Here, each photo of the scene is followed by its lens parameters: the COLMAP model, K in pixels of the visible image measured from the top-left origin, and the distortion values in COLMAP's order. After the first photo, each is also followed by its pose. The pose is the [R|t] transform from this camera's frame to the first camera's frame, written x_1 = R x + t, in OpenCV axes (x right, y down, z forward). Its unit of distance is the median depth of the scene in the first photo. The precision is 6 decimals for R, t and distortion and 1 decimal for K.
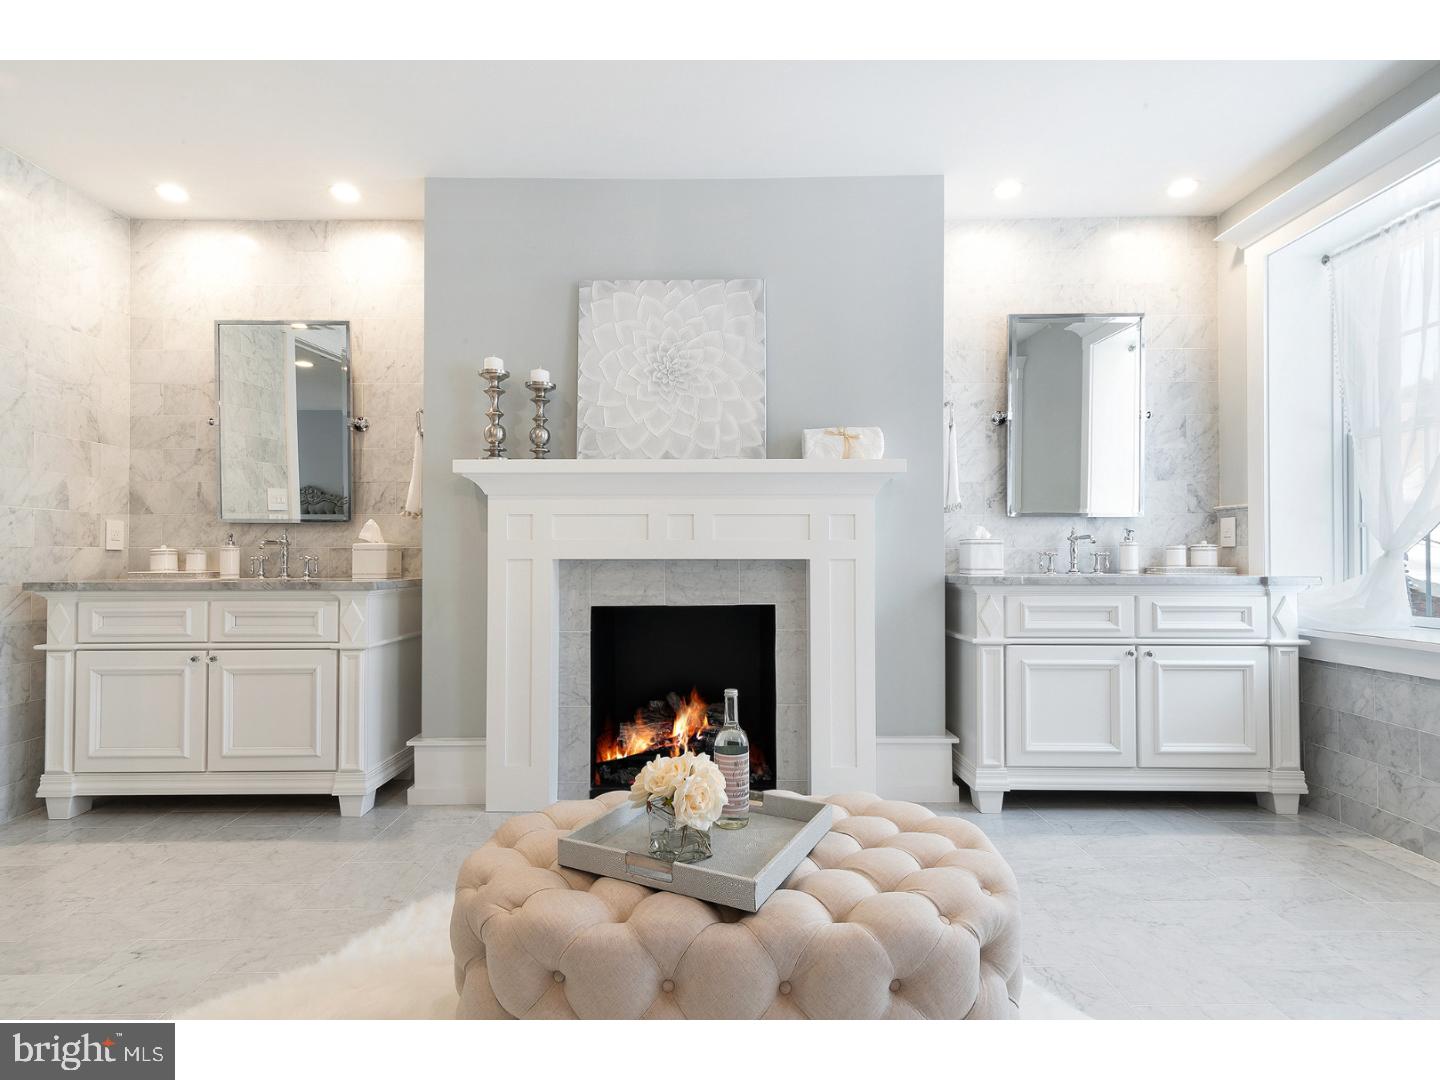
lens RADIAL K [[714.0, 0, 720.6], [0, 714.0, 546.3], [0, 0, 1]] dist [0.001840, 0.000139]
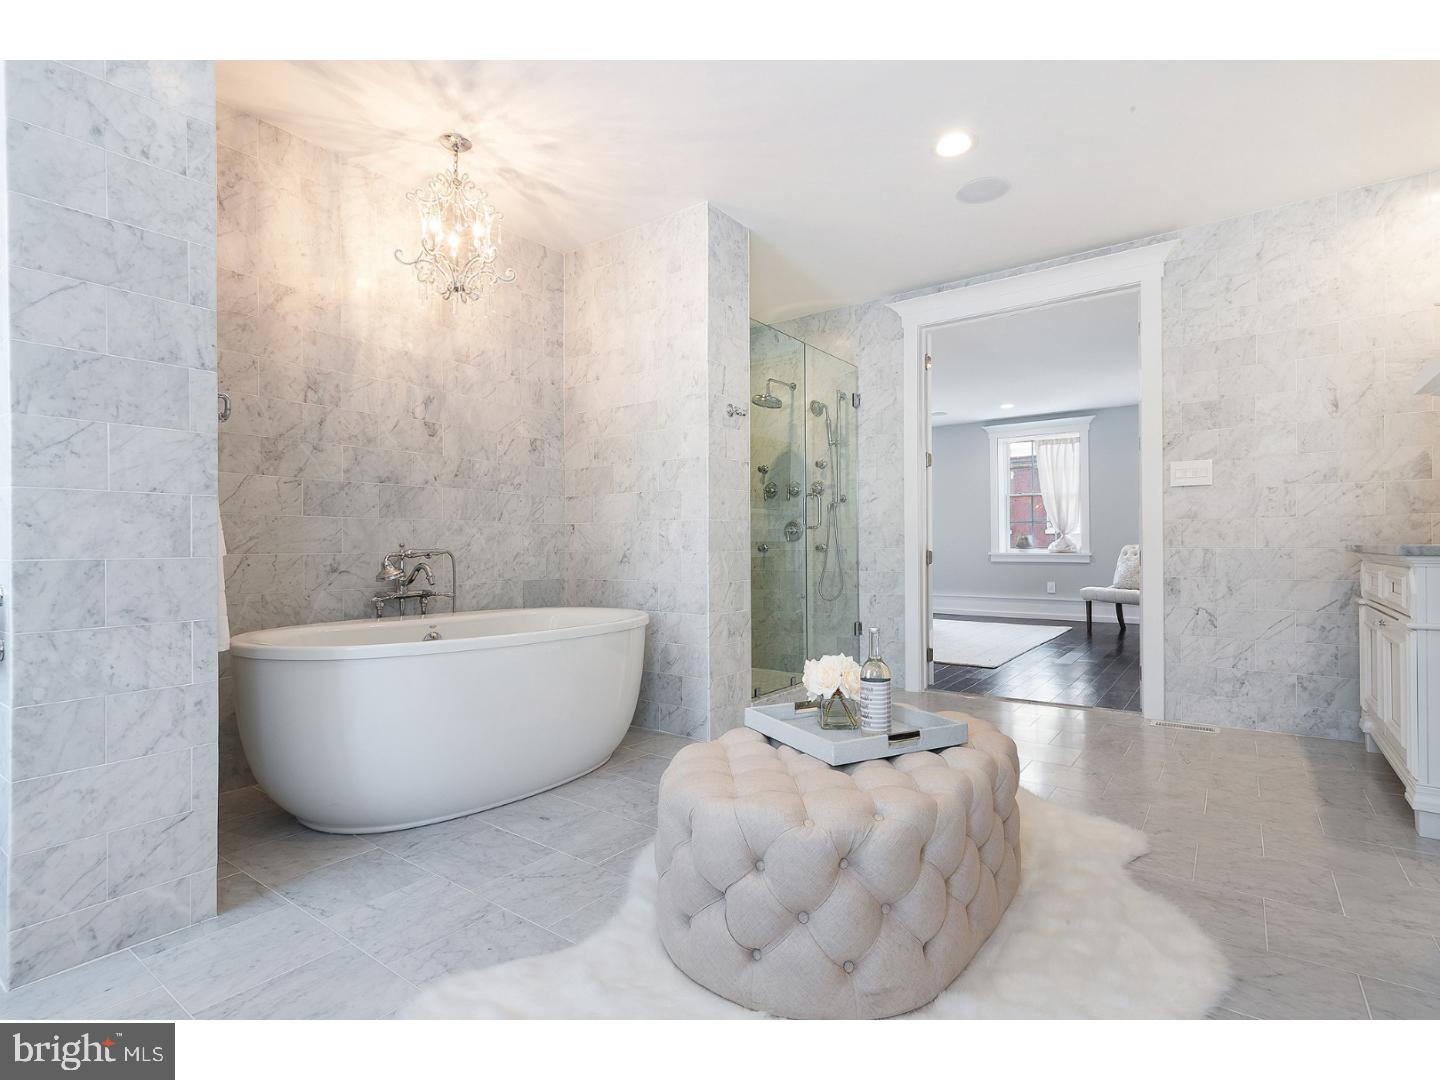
lens RADIAL K [[714.0, 0, 721.8], [0, 714.0, 541.0], [0, 0, 1]] dist [0.001840, 0.000139]
pose [[-0.590992, 0.006253, -0.806653, 0.610701], [0.020124, 0.999773, -0.006993, 0.029742], [0.806426, -0.020366, -0.590984, 0.824426]]
